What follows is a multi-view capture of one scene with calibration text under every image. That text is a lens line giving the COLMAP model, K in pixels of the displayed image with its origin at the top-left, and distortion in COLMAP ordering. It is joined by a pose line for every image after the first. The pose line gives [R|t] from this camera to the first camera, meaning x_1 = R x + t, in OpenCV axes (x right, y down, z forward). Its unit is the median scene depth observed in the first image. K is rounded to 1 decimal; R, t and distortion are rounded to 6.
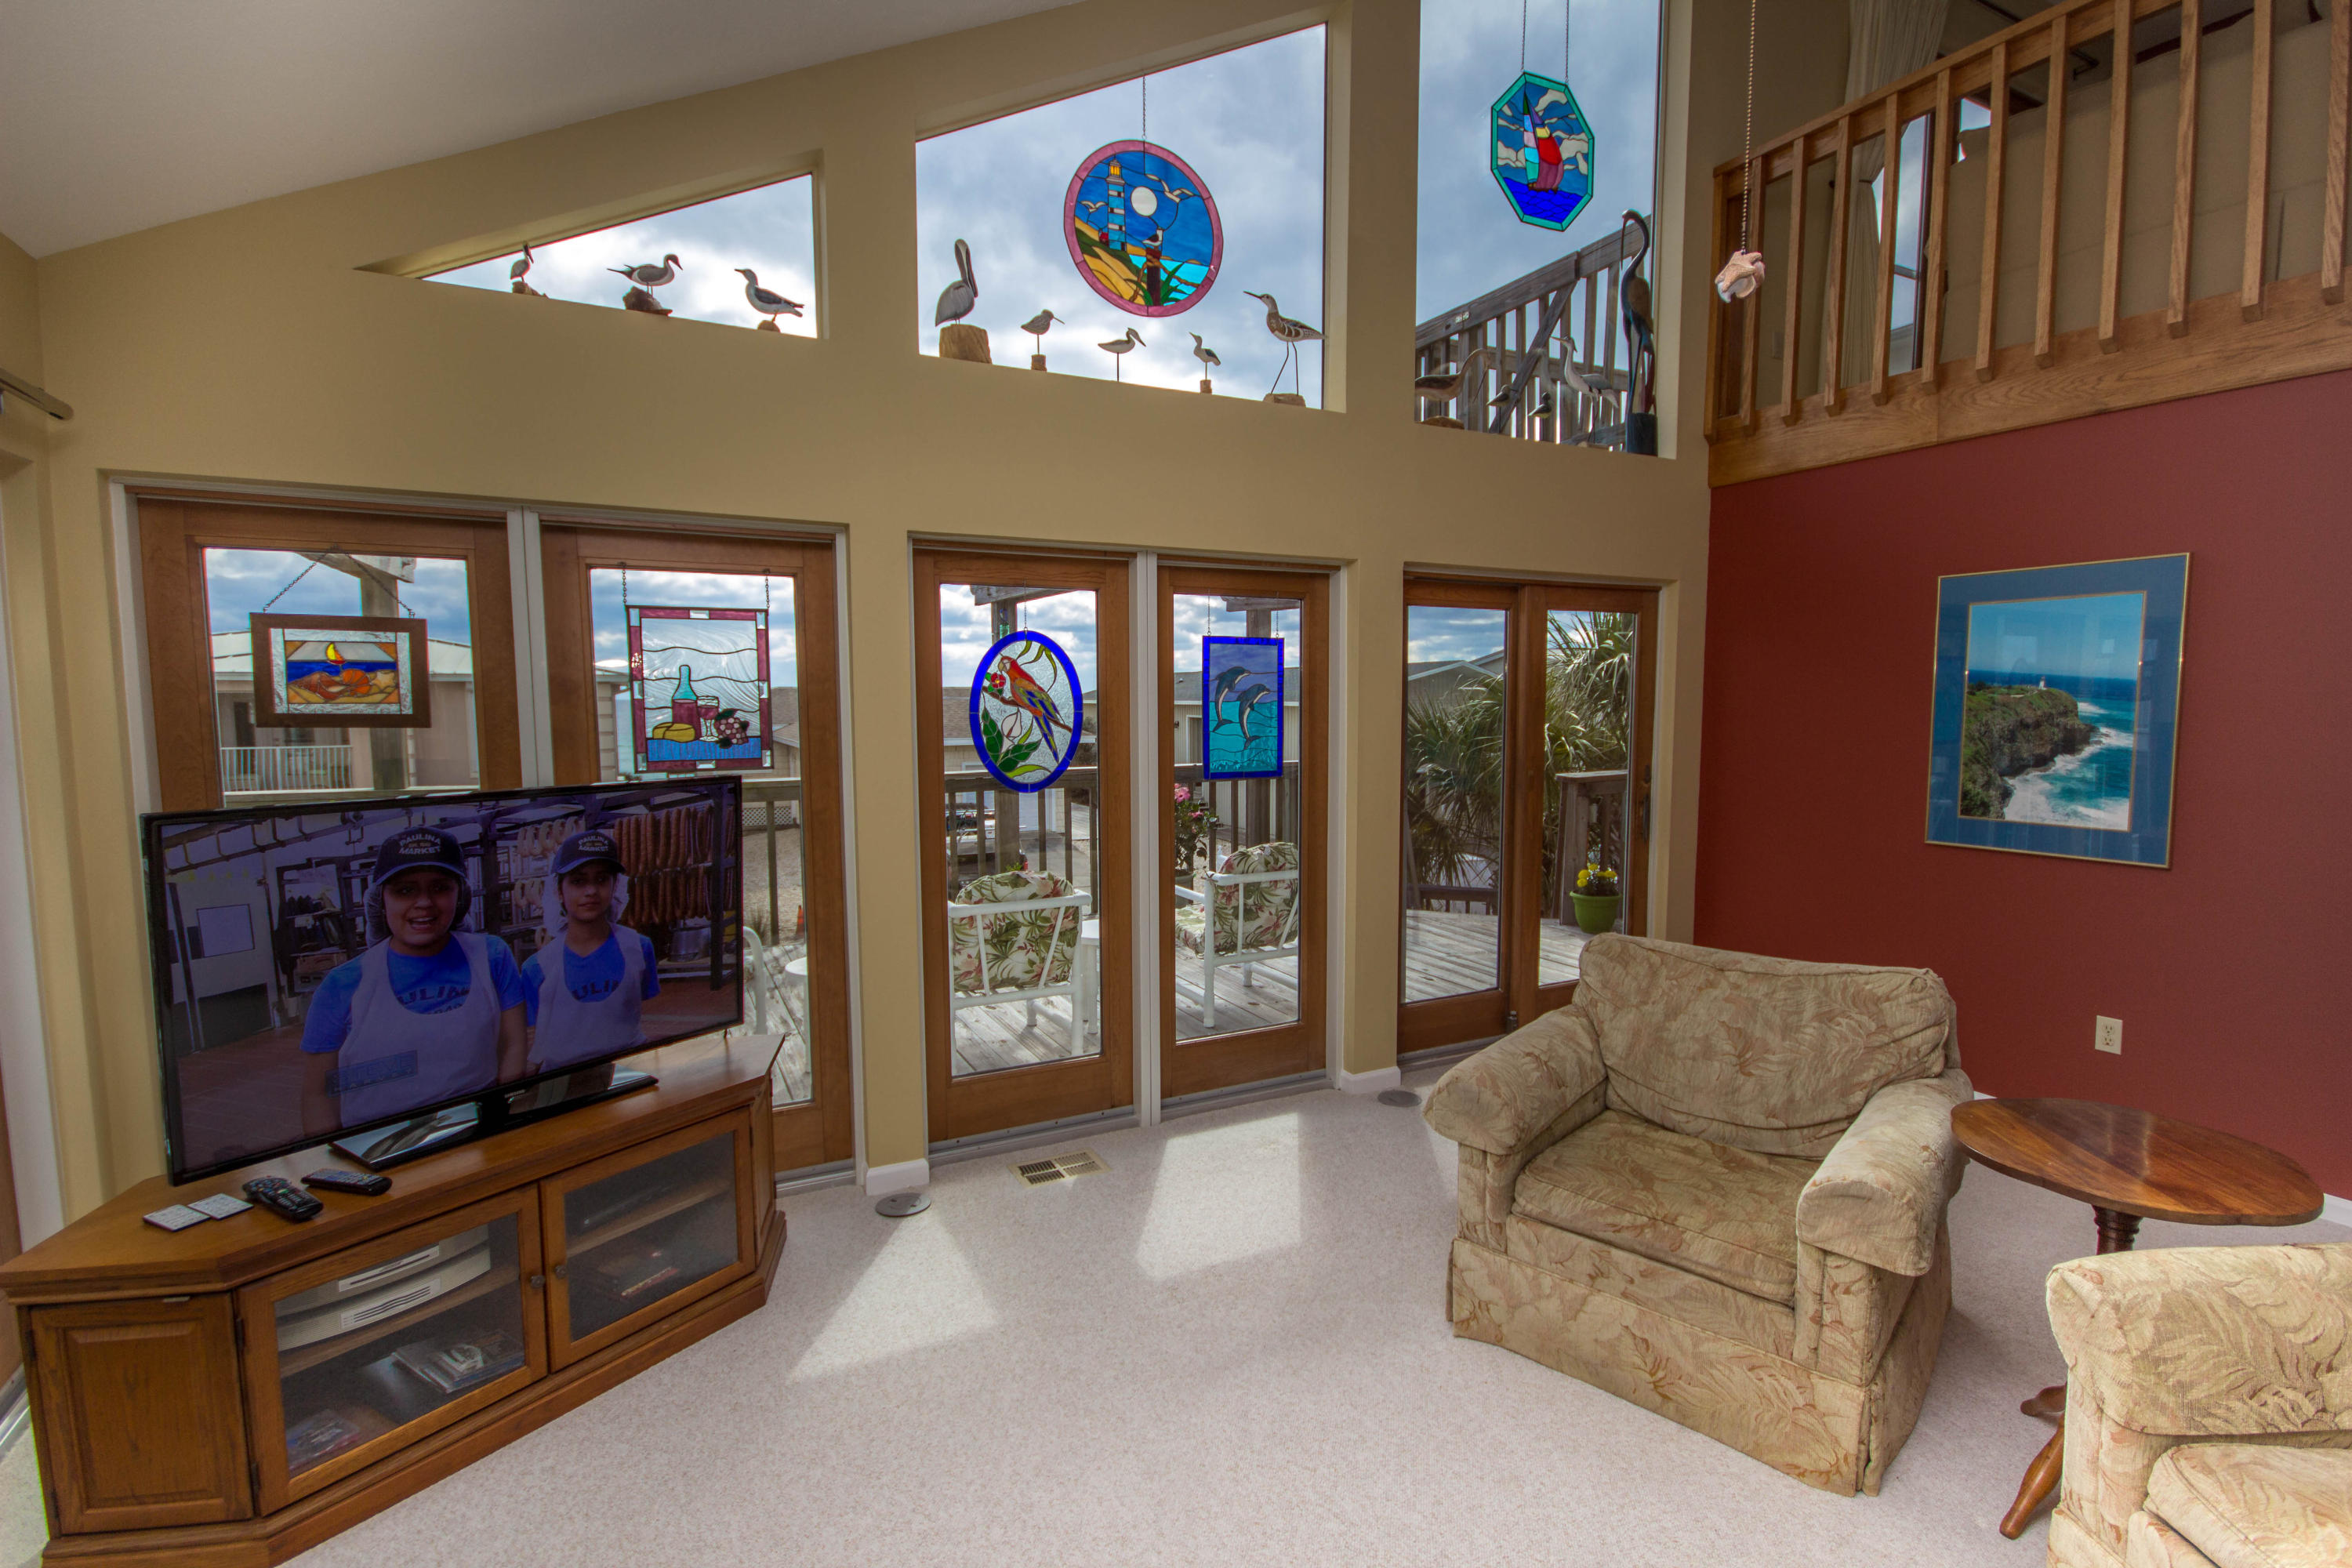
lens RADIAL K [[1067.6, 0, 1268.6], [0, 1067.6, 784.3], [0, 0, 1]] dist [-0.000171, 0.000329]
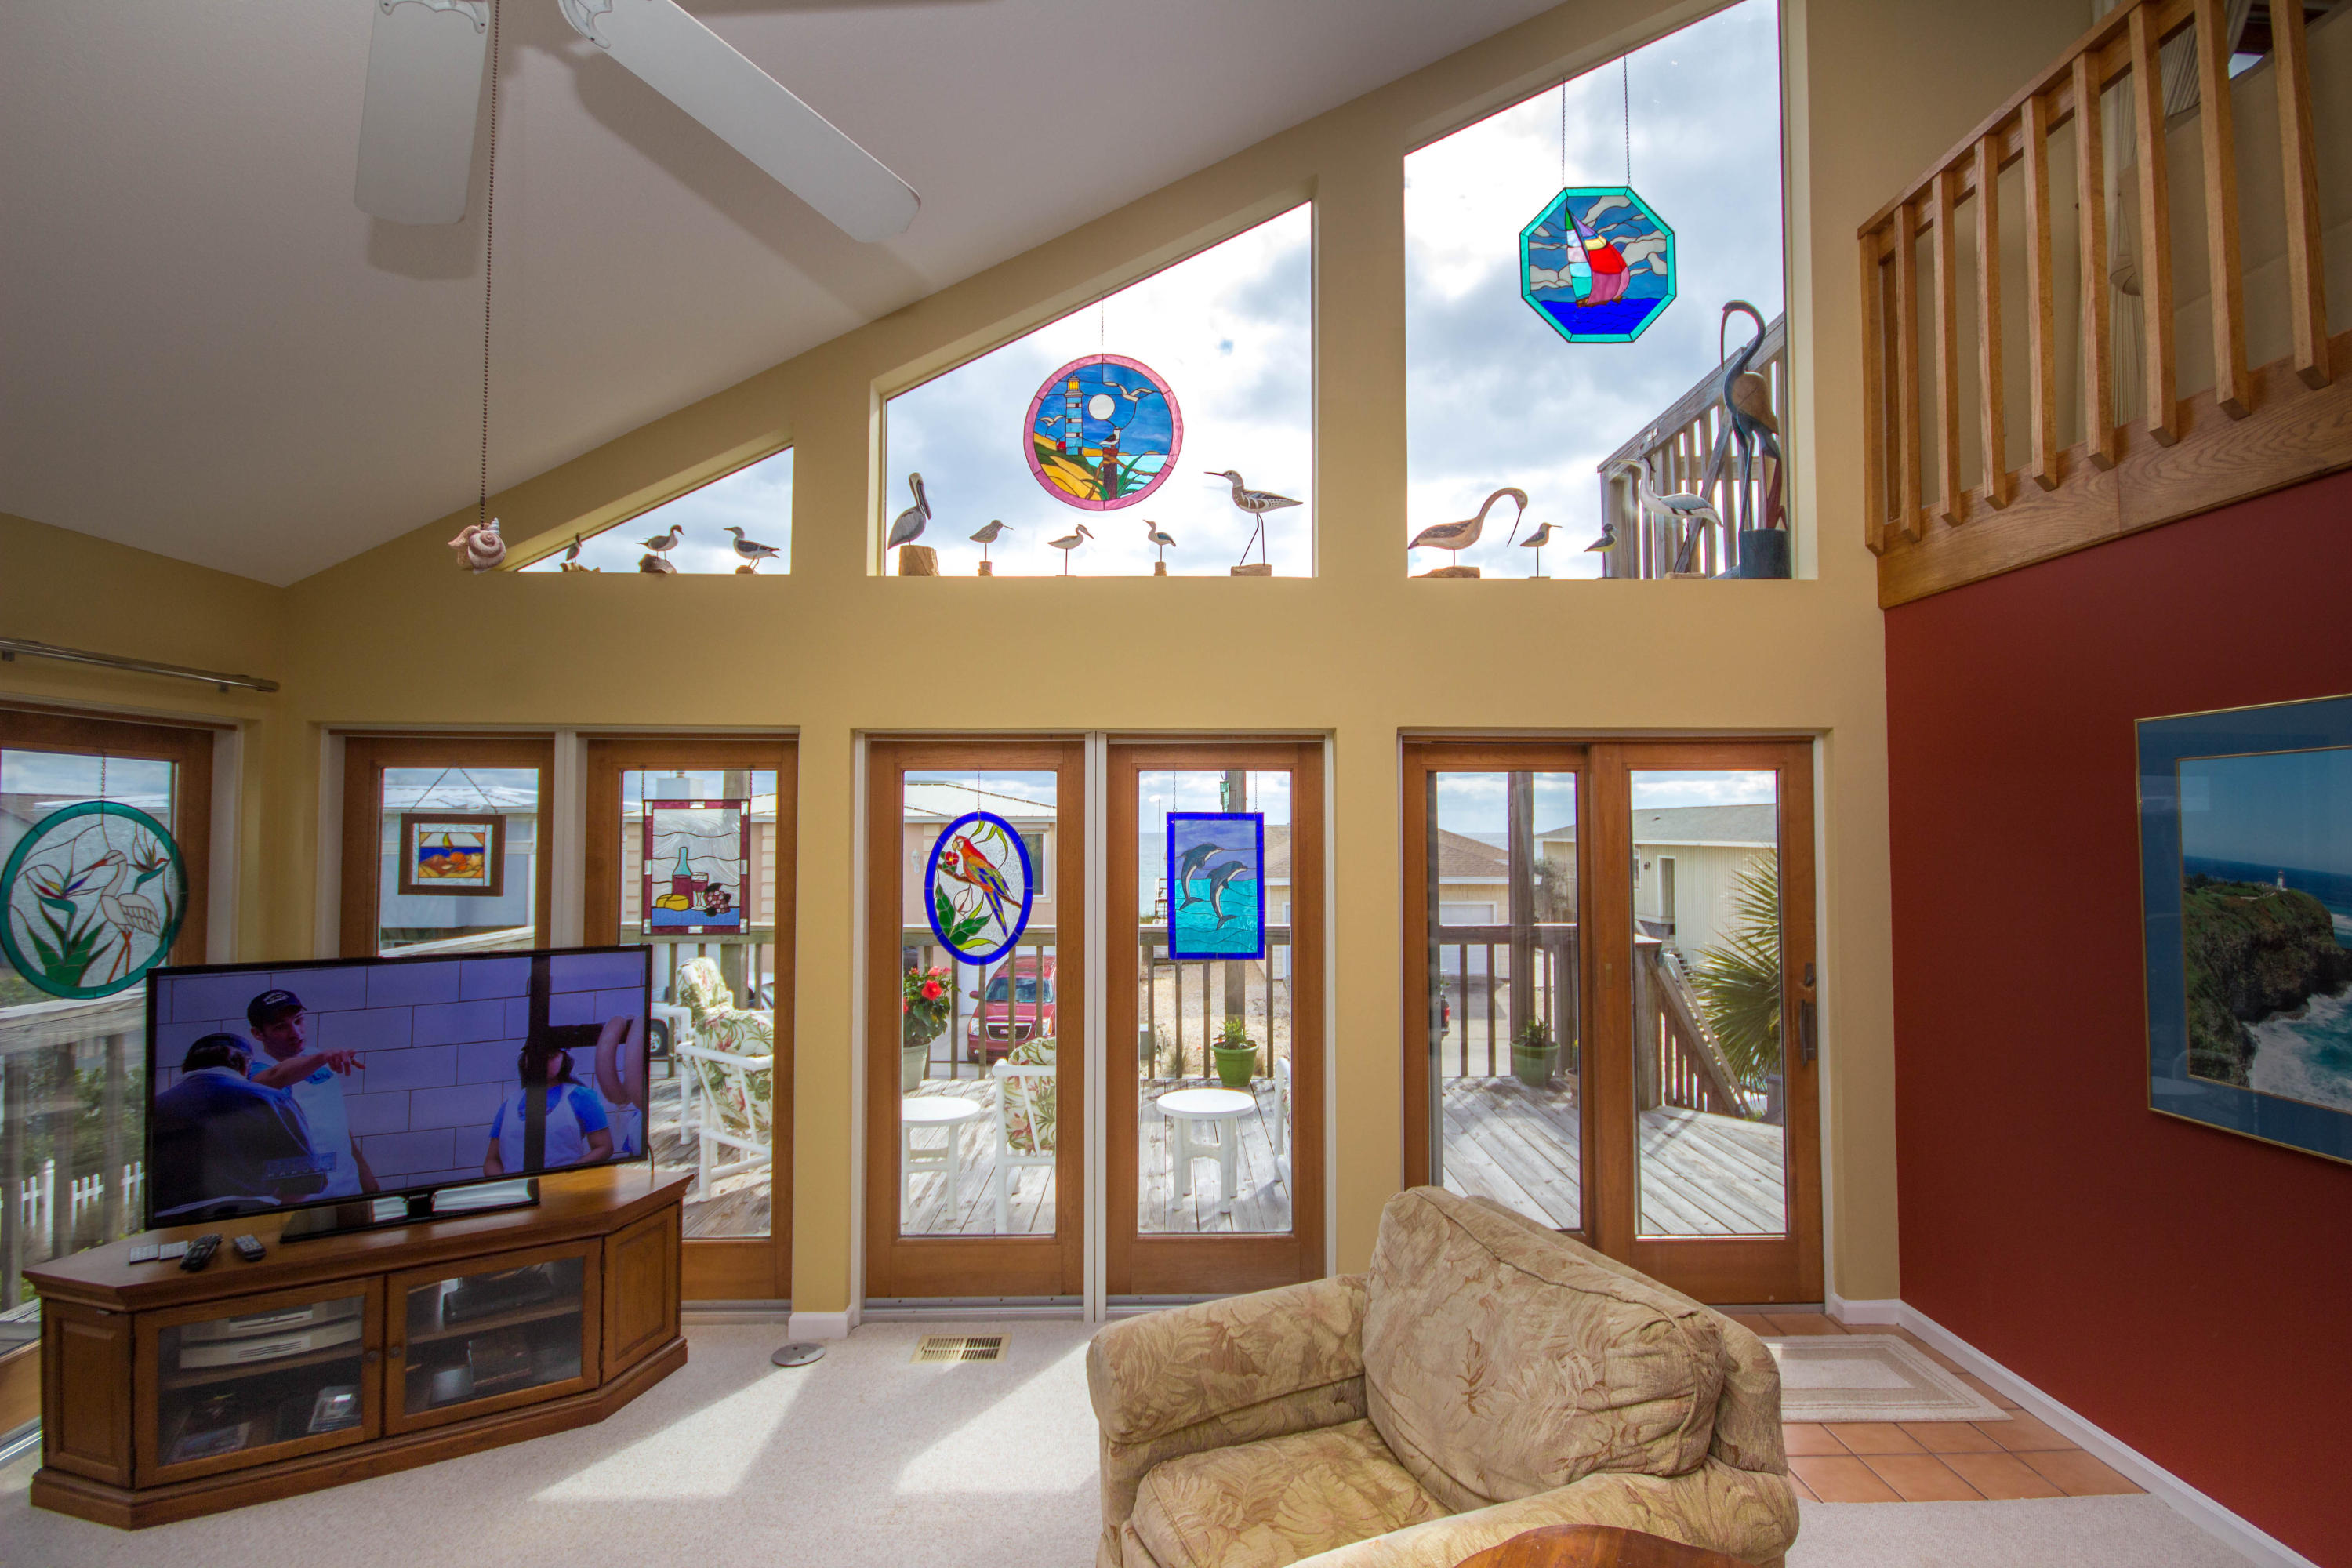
lens RADIAL K [[1086.5, 0, 1179.9], [0, 1086.5, 794.6], [0, 0, 1]] dist [-0.002506, -0.001487]
pose [[0.899797, -0.012884, -0.436118, 0.416163], [-0.040591, 0.992757, -0.113075, -0.045681], [0.434416, 0.119447, 0.892757, 0.117745]]
